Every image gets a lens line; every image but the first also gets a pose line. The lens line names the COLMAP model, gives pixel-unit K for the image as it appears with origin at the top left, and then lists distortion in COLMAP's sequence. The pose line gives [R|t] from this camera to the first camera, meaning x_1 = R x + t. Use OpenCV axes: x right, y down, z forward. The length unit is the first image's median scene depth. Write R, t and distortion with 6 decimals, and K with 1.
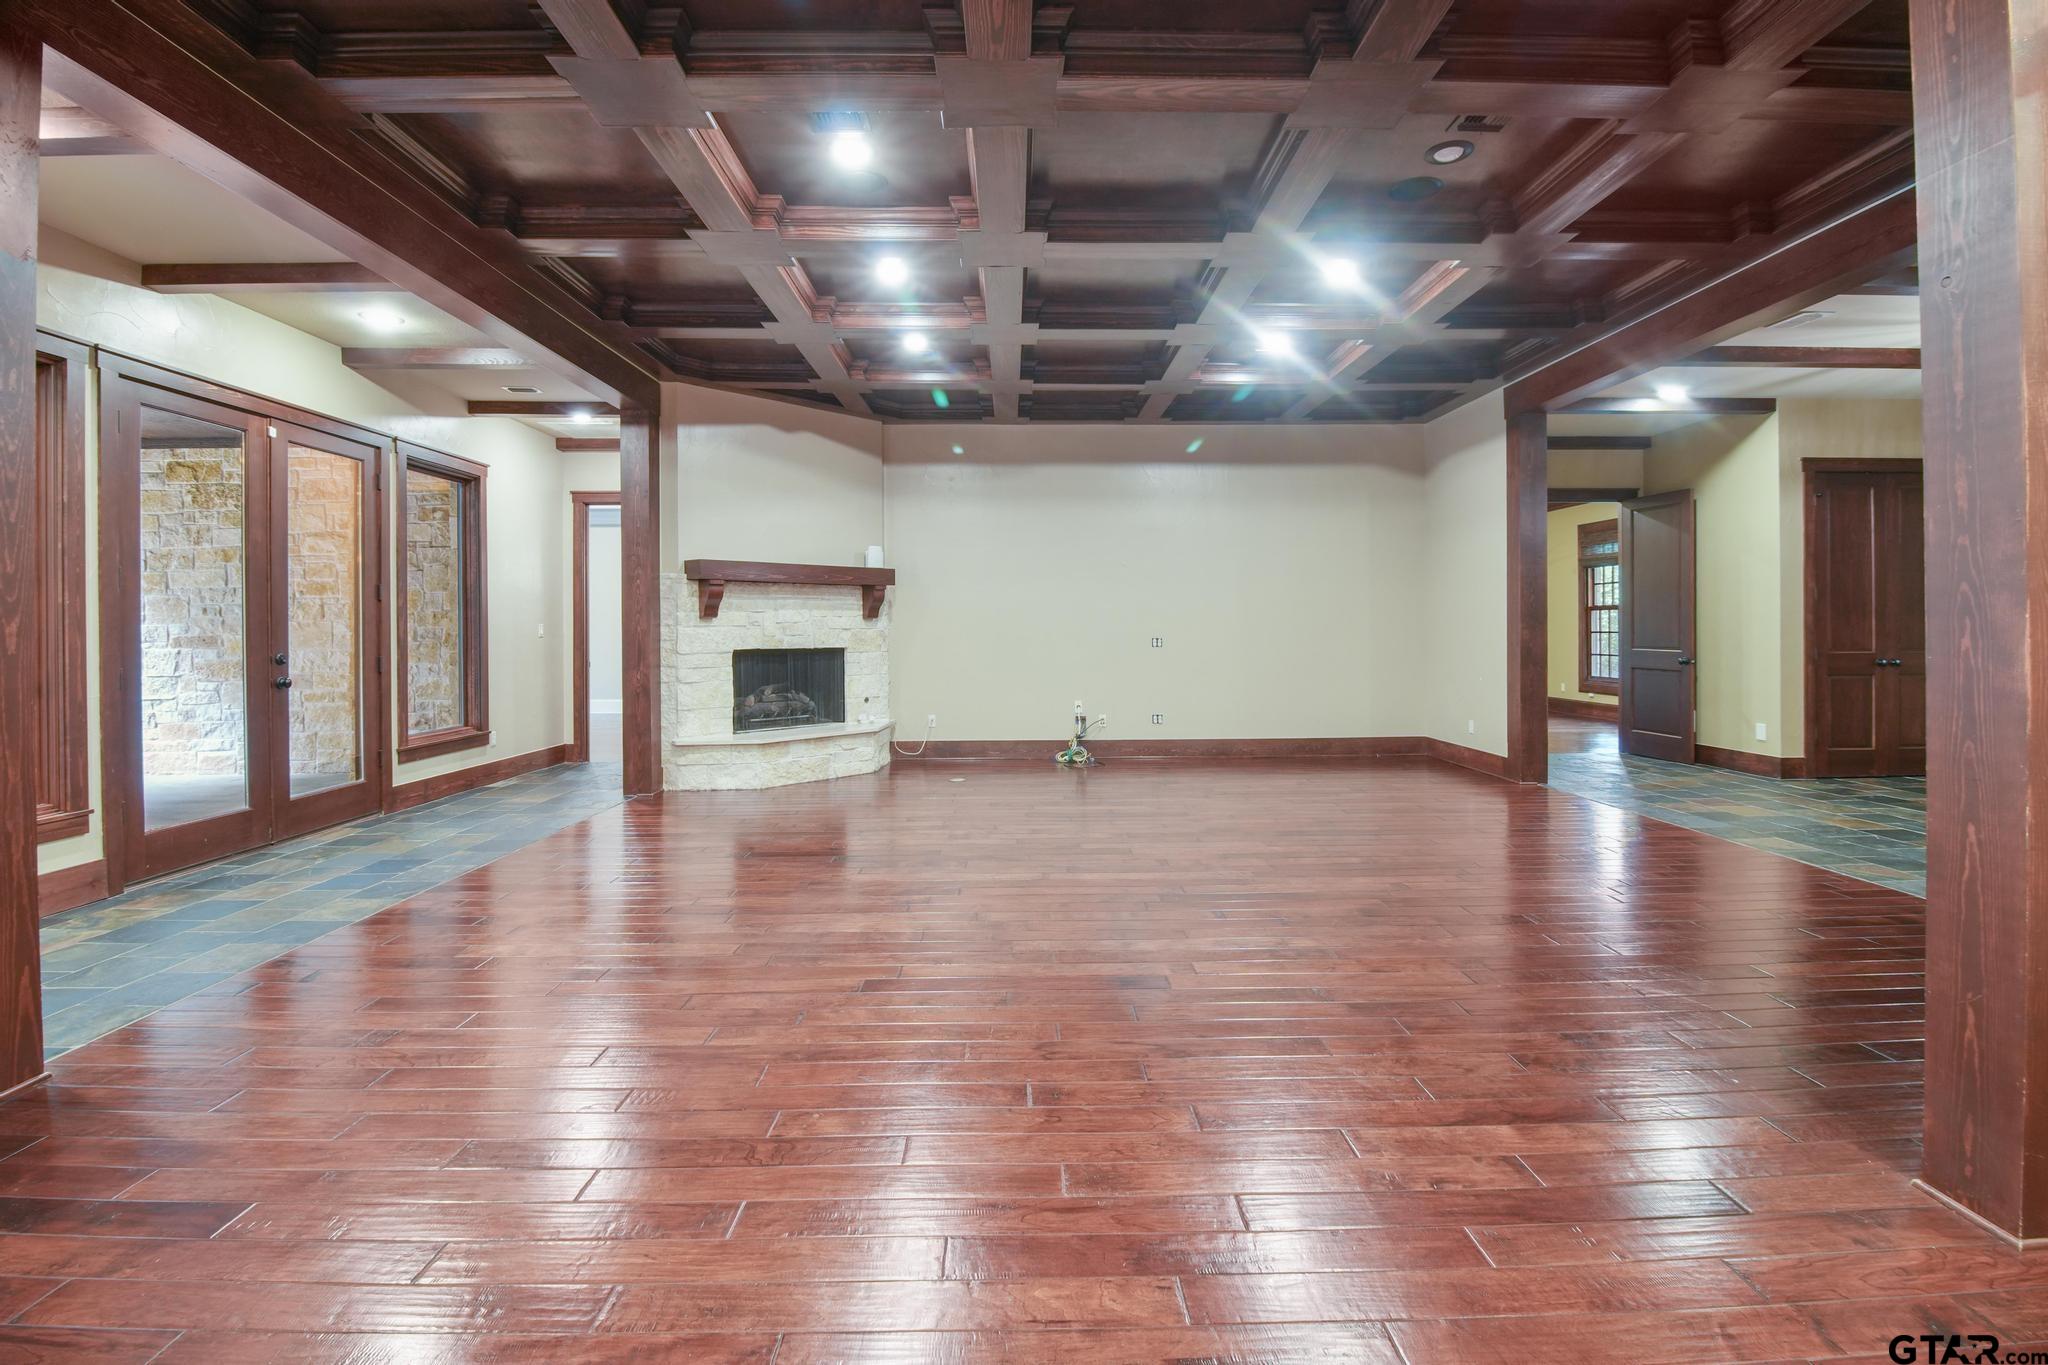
lens RADIAL K [[917.1, 0, 1022.6], [0, 917.1, 645.4], [0, 0, 1]] dist [-0.011772, -0.004622]
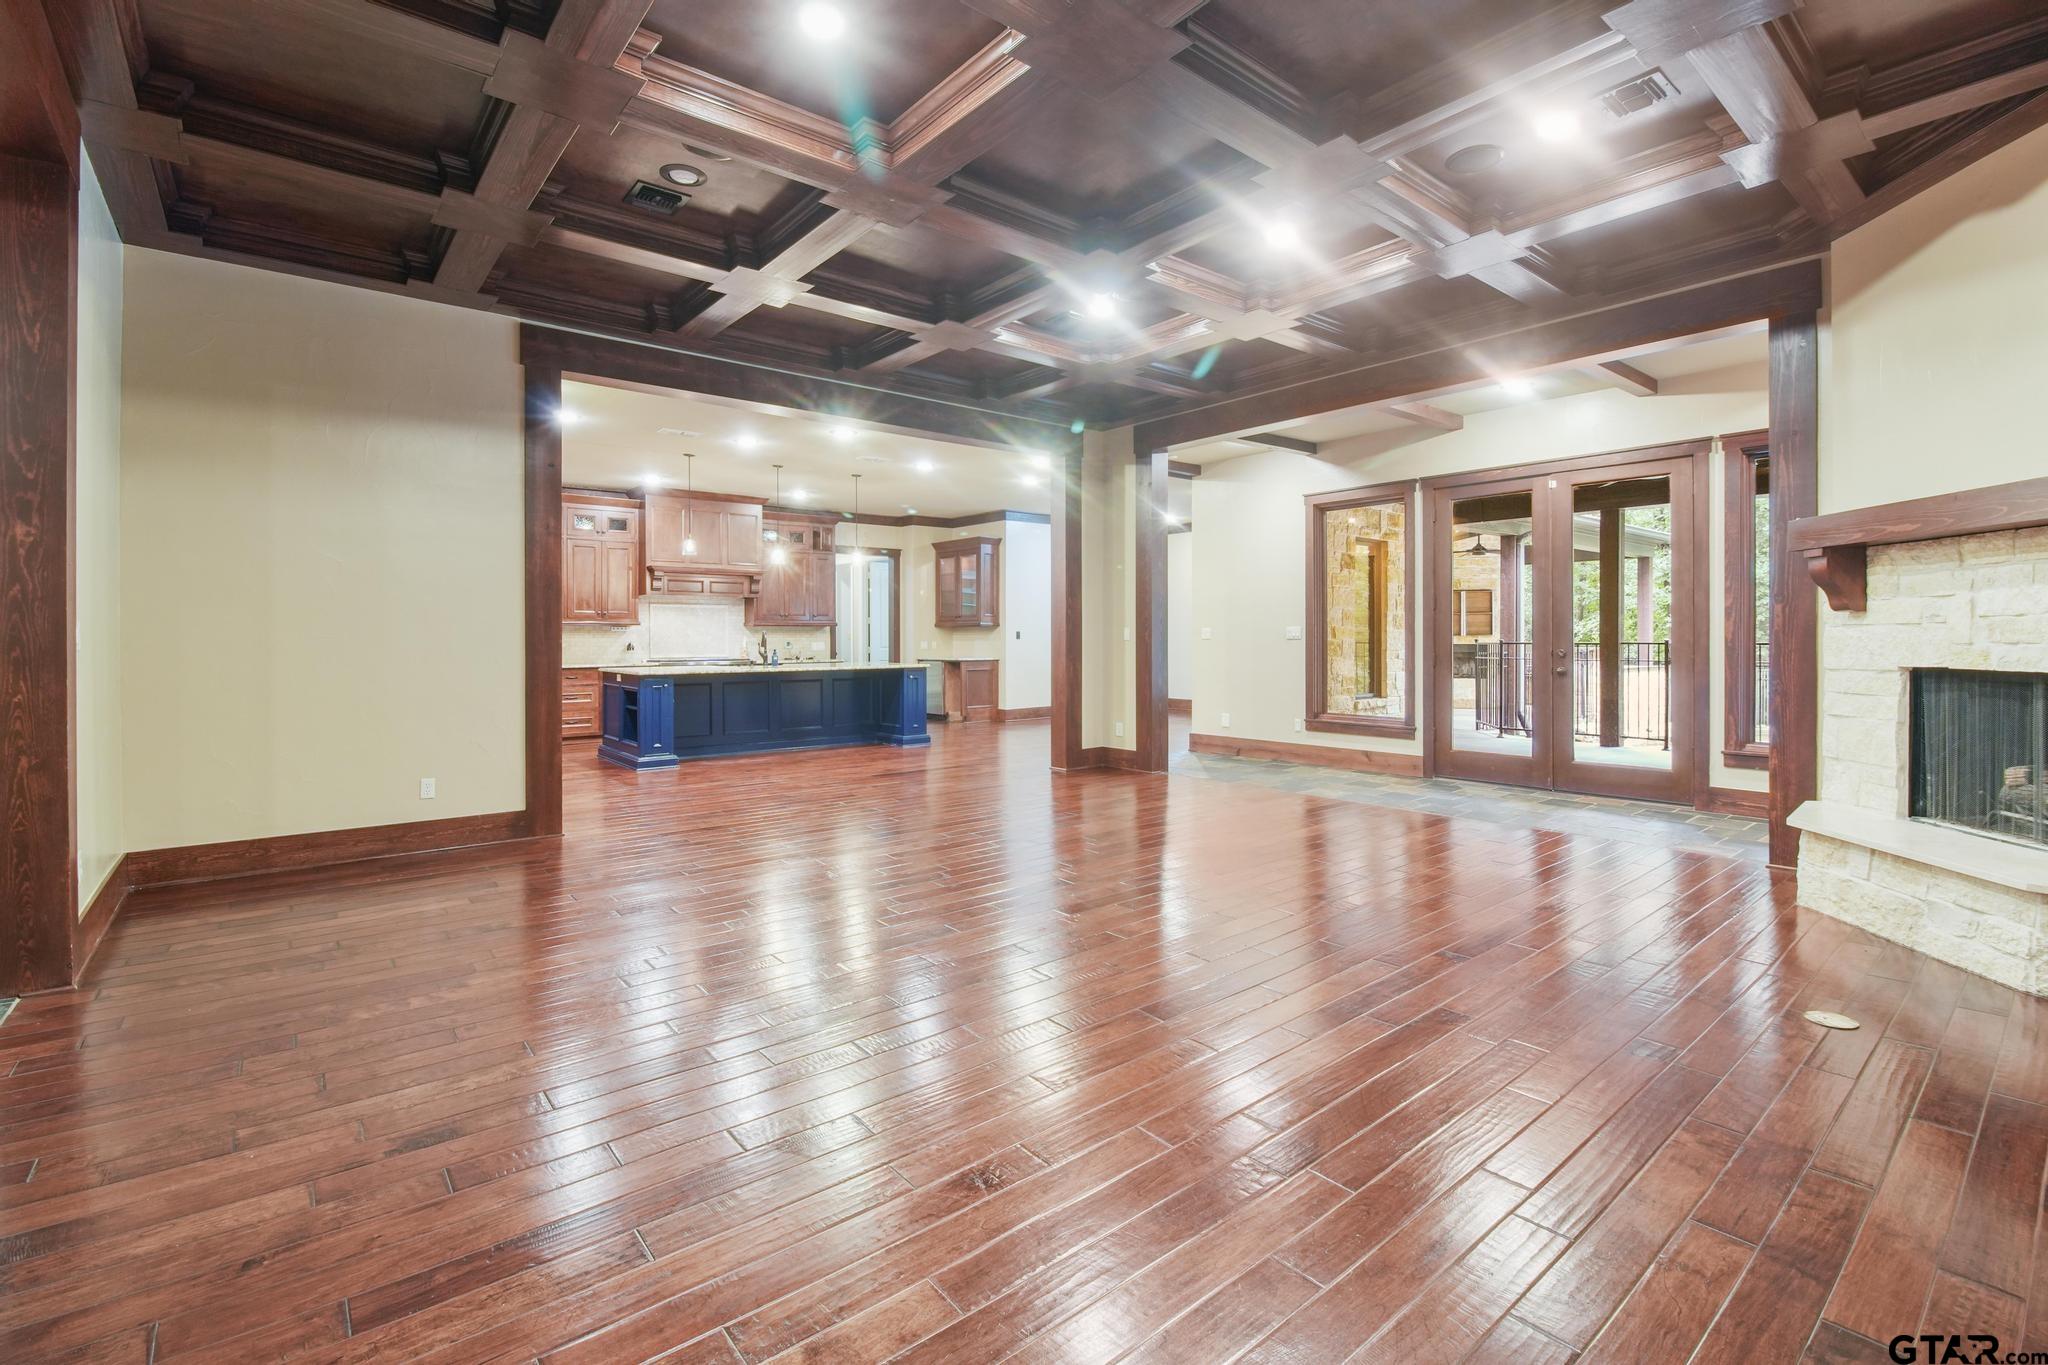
lens RADIAL K [[917.1, 0, 1031.5], [0, 917.1, 635.3], [0, 0, 1]] dist [-0.011772, -0.004622]
pose [[-0.775402, 0.007541, -0.631423, 0.413602], [-0.003889, 0.999853, 0.016717, -0.020229], [0.631456, 0.015418, -0.775259, 1.031870]]
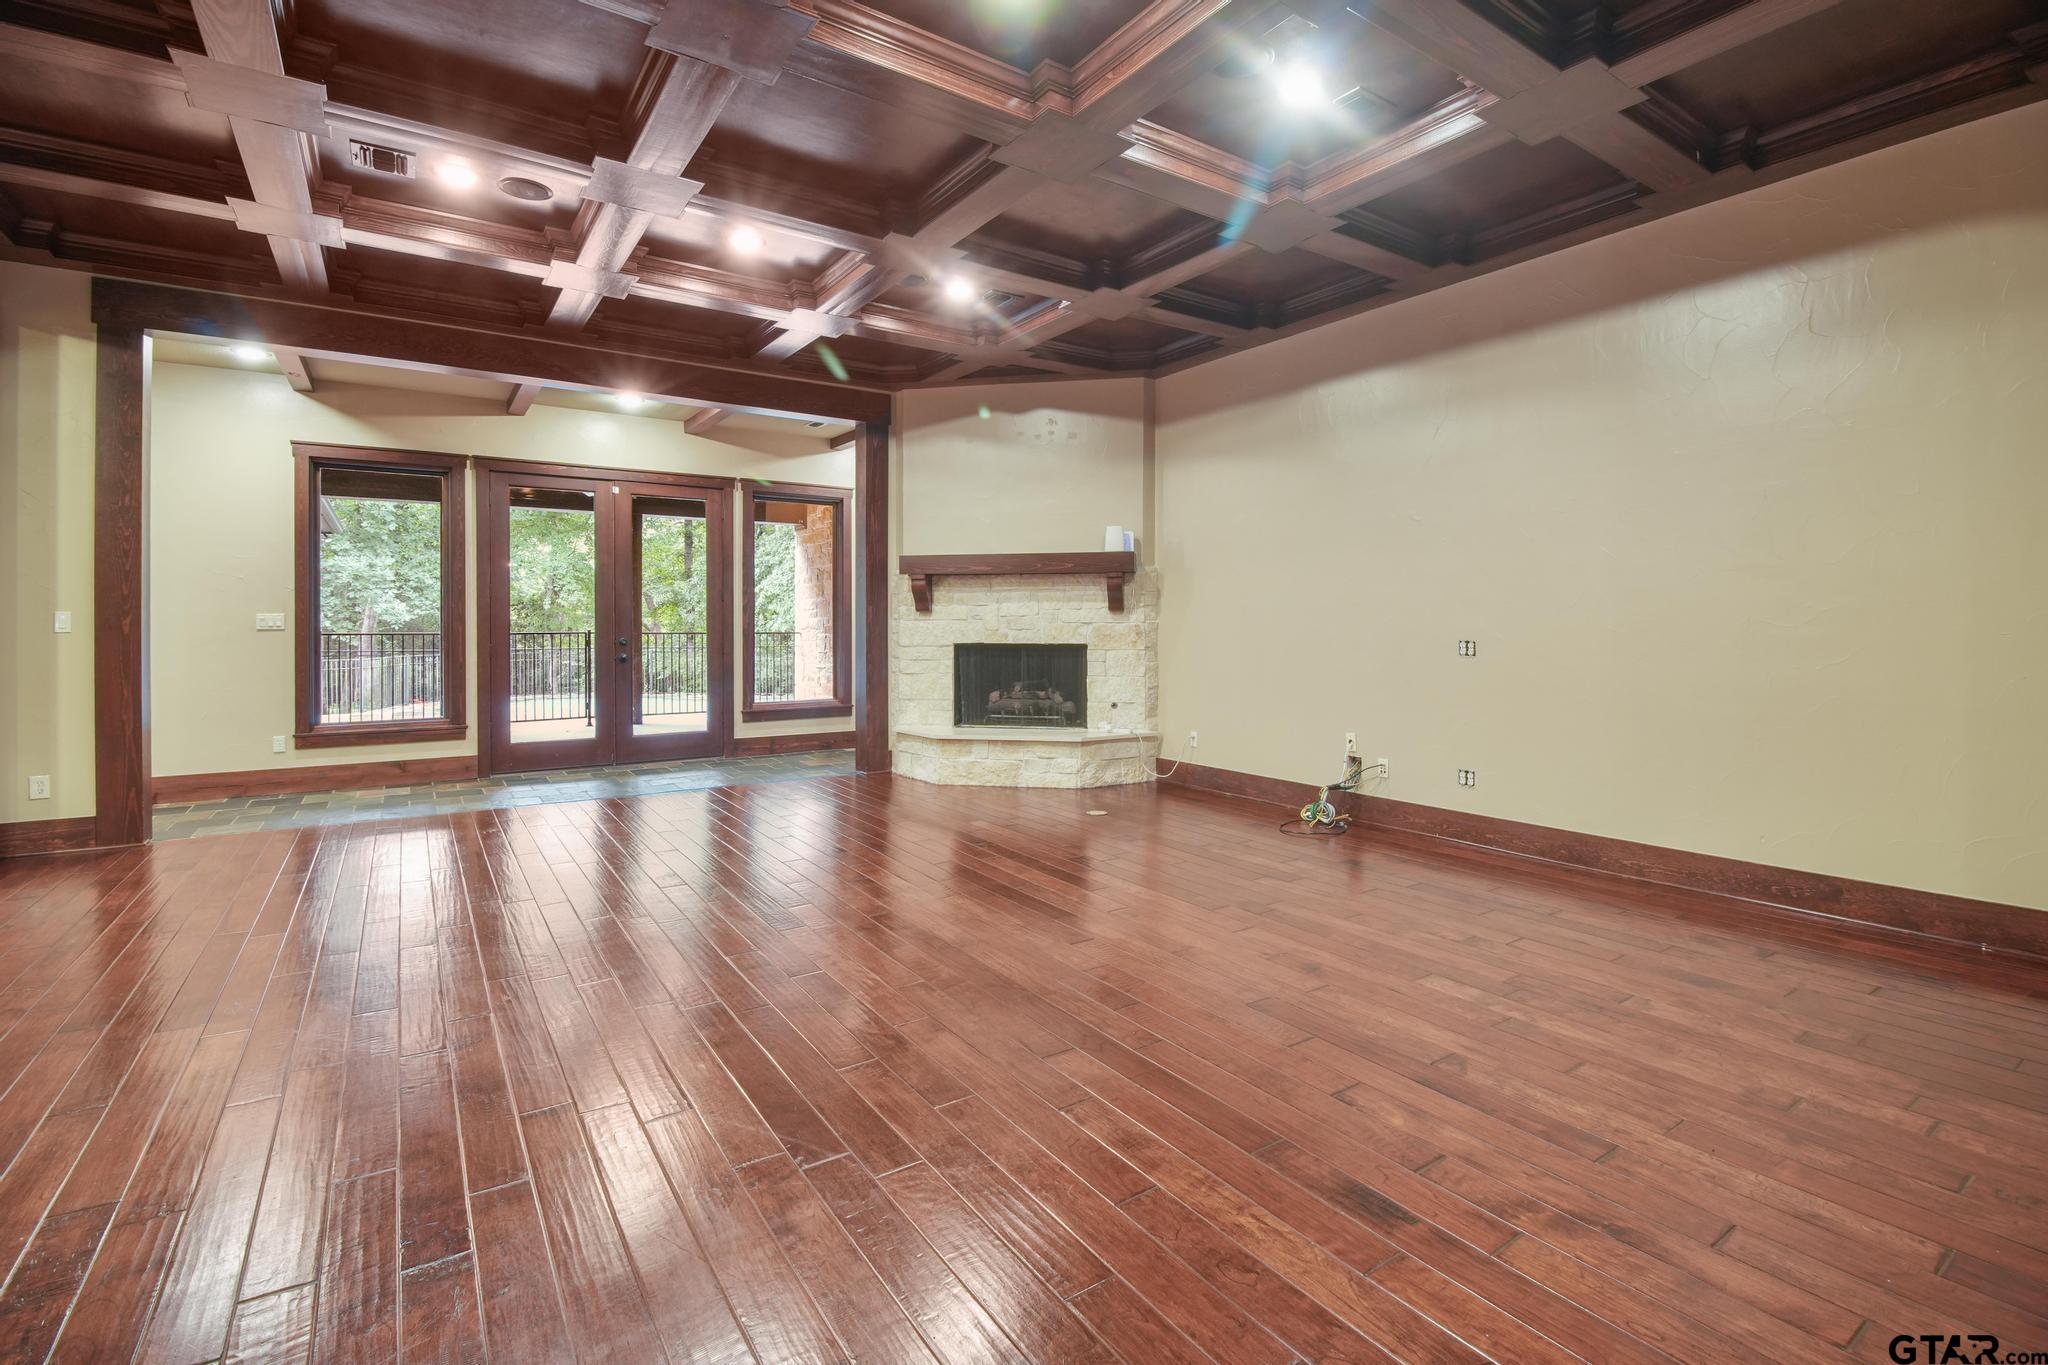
lens RADIAL K [[917.1, 0, 1023.7], [0, 917.1, 631.7], [0, 0, 1]] dist [-0.011772, -0.004622]
pose [[0.556447, 0.011667, -0.830801, 0.530779], [-0.017410, 0.999846, 0.002381, -0.011159], [0.830701, 0.013139, 0.556564, 0.476835]]
